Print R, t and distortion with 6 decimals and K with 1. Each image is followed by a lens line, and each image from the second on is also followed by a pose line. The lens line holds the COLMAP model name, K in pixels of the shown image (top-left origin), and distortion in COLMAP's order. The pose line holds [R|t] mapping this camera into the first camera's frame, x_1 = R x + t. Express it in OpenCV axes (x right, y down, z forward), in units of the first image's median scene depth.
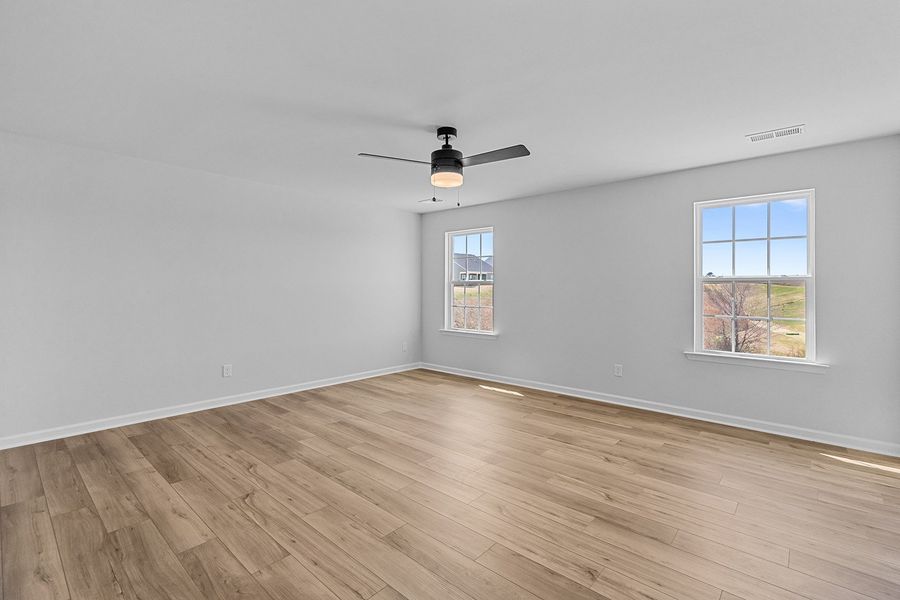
lens RADIAL K [[367.1, 0, 450.9], [0, 367.1, 293.9], [0, 0, 1]] dist [-0.011149, -0.000636]
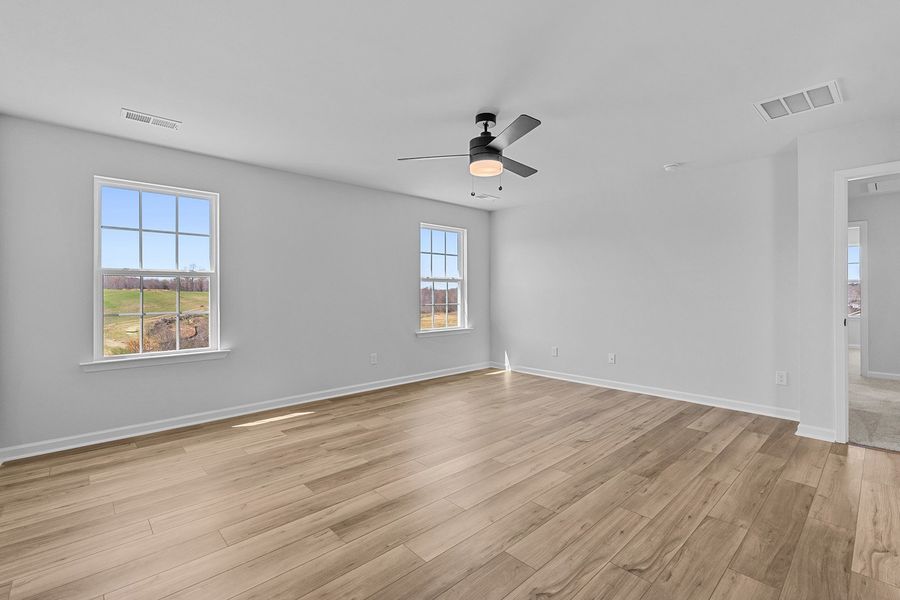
lens RADIAL K [[406.9, 0, 443.7], [0, 406.9, 290.3], [0, 0, 1]] dist [-0.003142, -0.000102]
pose [[0.152208, -0.006985, 0.988324, -1.312292], [0.006725, 0.999959, 0.006032, 0.024862], [-0.988326, 0.005728, 0.152249, 1.190529]]
